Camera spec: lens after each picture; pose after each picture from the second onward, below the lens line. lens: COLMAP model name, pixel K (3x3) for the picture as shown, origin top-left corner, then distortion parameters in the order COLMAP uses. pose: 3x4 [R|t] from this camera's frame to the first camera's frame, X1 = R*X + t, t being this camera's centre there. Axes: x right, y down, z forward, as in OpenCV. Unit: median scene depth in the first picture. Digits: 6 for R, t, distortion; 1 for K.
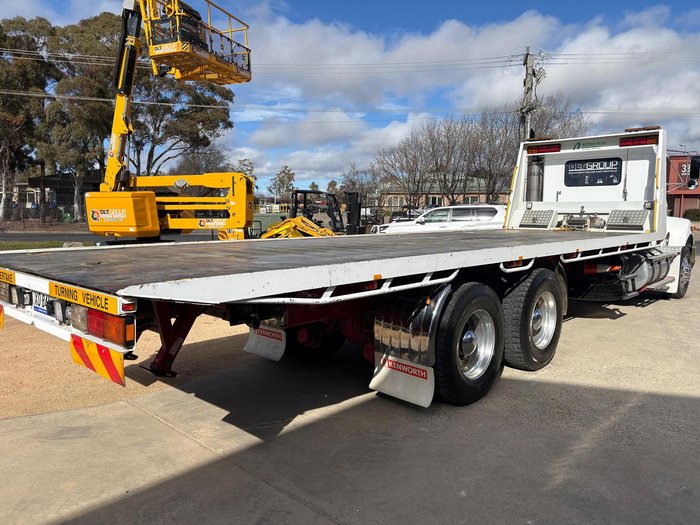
lens RADIAL K [[517.2, 0, 350.0], [0, 517.2, 262.5], [0, 0, 1]] dist [0.069364, -0.077489]
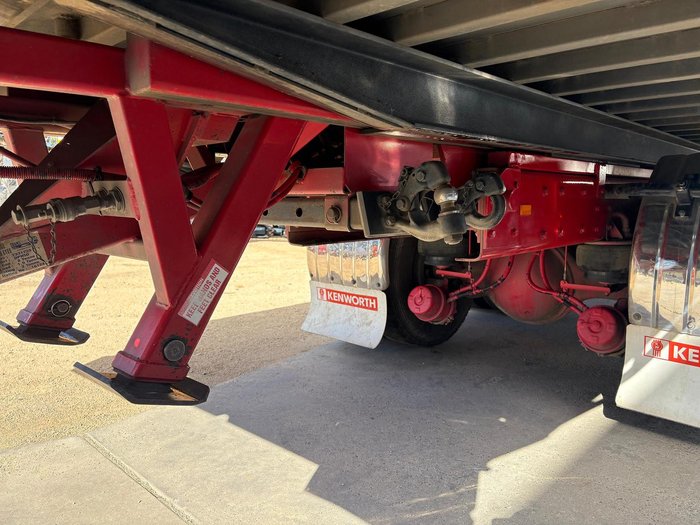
lens RADIAL K [[517.2, 0, 350.0], [0, 517.2, 262.5], [0, 0, 1]] dist [0.069364, -0.077489]
pose [[0.999953, -0.007897, 0.005584, -0.197940], [0.007793, 0.999800, 0.018412, 0.108319], [-0.005728, -0.018368, 0.999815, 0.553685]]
